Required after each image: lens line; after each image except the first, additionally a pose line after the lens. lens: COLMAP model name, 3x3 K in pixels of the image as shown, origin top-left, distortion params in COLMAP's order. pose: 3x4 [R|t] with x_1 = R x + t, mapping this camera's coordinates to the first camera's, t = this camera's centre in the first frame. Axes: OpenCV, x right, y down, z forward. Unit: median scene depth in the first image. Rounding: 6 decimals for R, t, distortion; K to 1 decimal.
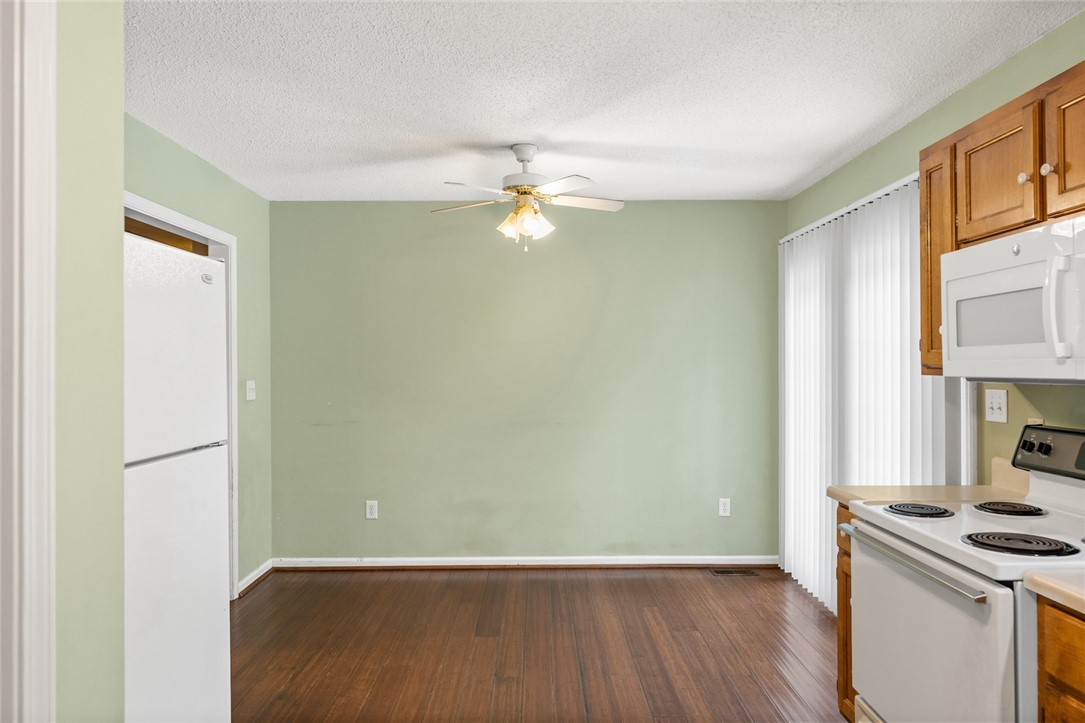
lens RADIAL K [[726.5, 0, 542.5], [0, 726.5, 361.5], [0, 0, 1]] dist [0.000186, 0.000179]
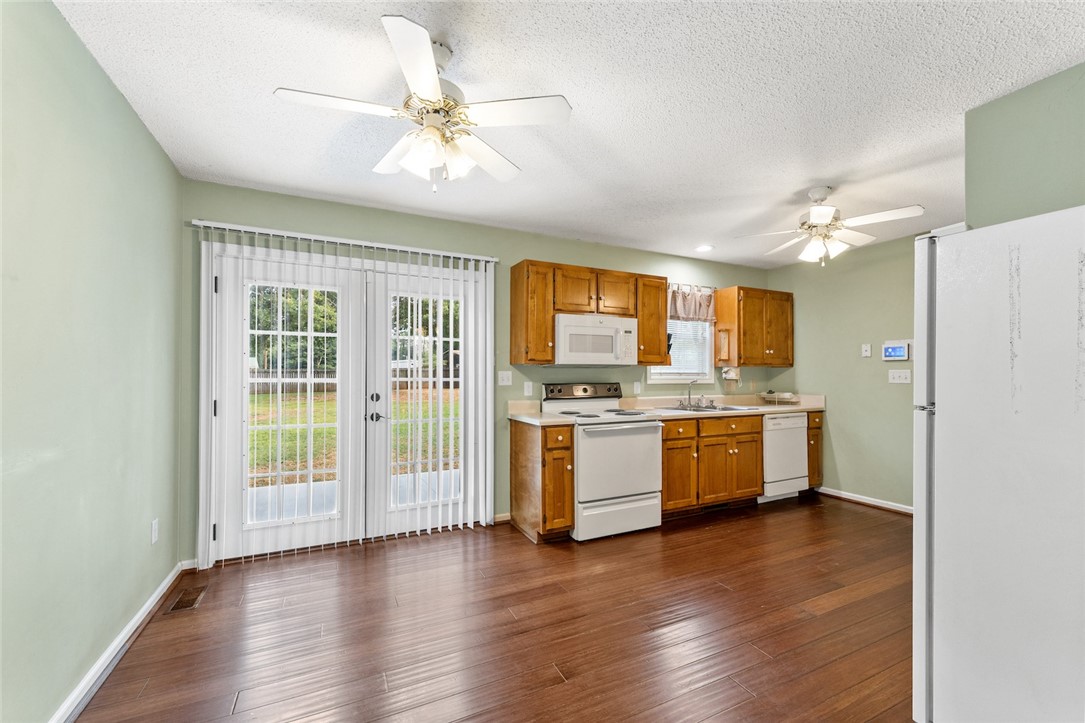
lens RADIAL K [[441.2, 0, 540.0], [0, 441.2, 369.7], [0, 0, 1]] dist [-0.000265, -0.000017]
pose [[-0.423522, 0.012004, 0.905806, -0.770916], [-0.005323, 0.999862, -0.015739, 0.064947], [-0.905870, -0.011487, -0.423399, 1.733324]]
